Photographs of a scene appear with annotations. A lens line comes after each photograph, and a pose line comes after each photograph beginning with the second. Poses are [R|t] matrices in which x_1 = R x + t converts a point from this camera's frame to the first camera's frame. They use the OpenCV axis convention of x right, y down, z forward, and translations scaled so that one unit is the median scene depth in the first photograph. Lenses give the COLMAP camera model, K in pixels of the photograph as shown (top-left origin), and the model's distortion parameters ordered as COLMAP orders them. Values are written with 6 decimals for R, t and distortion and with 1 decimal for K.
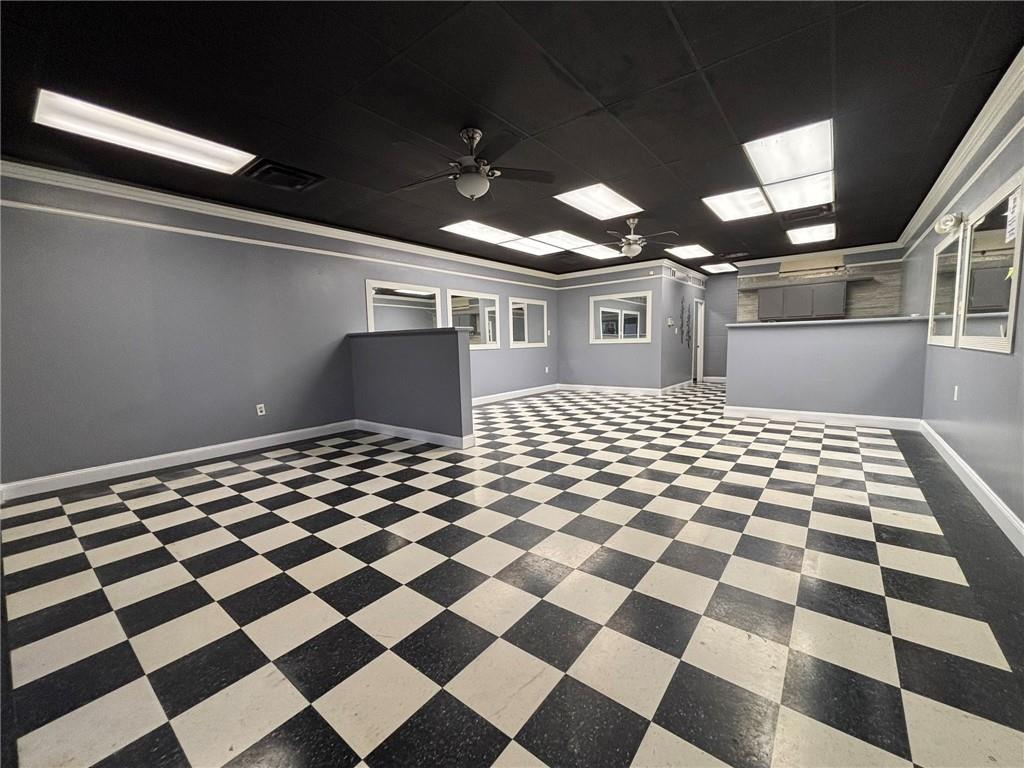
lens RADIAL K [[411.5, 0, 509.4], [0, 411.5, 384.4], [0, 0, 1]] dist [0.000867, -0.000644]
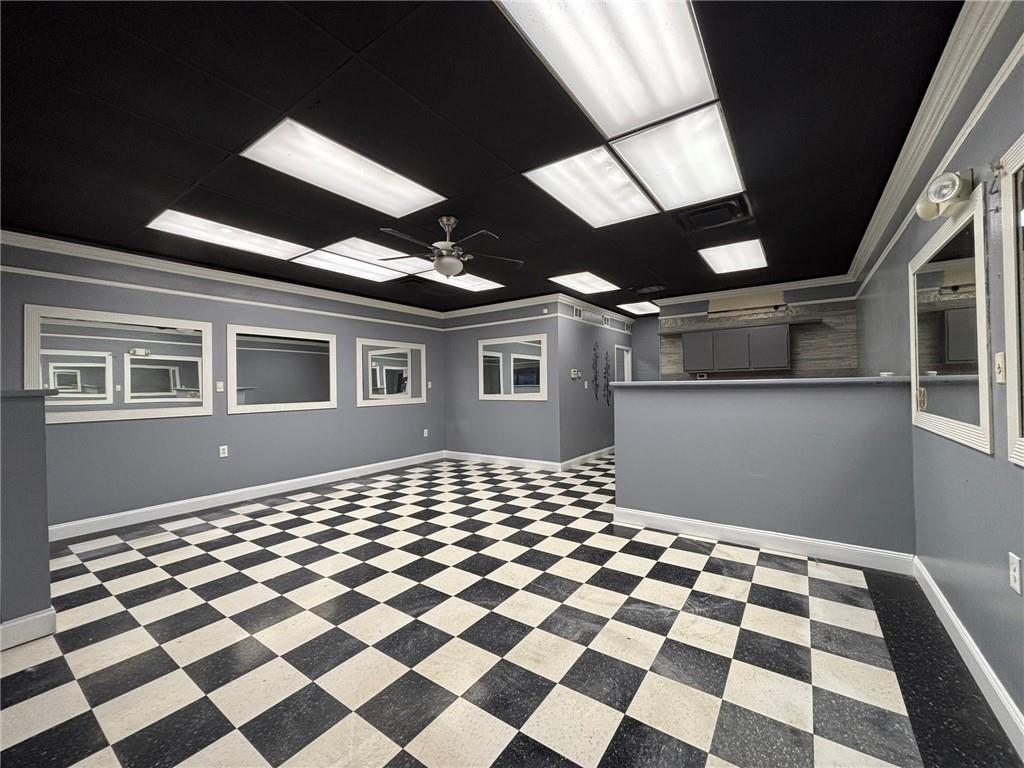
lens RADIAL K [[411.5, 0, 509.4], [0, 411.5, 384.4], [0, 0, 1]] dist [0.000867, -0.000644]
pose [[0.998266, 0.010494, 0.057926, 0.226135], [-0.003991, 0.993782, -0.111274, -0.046232], [-0.058733, 0.110849, 0.992100, 0.250628]]
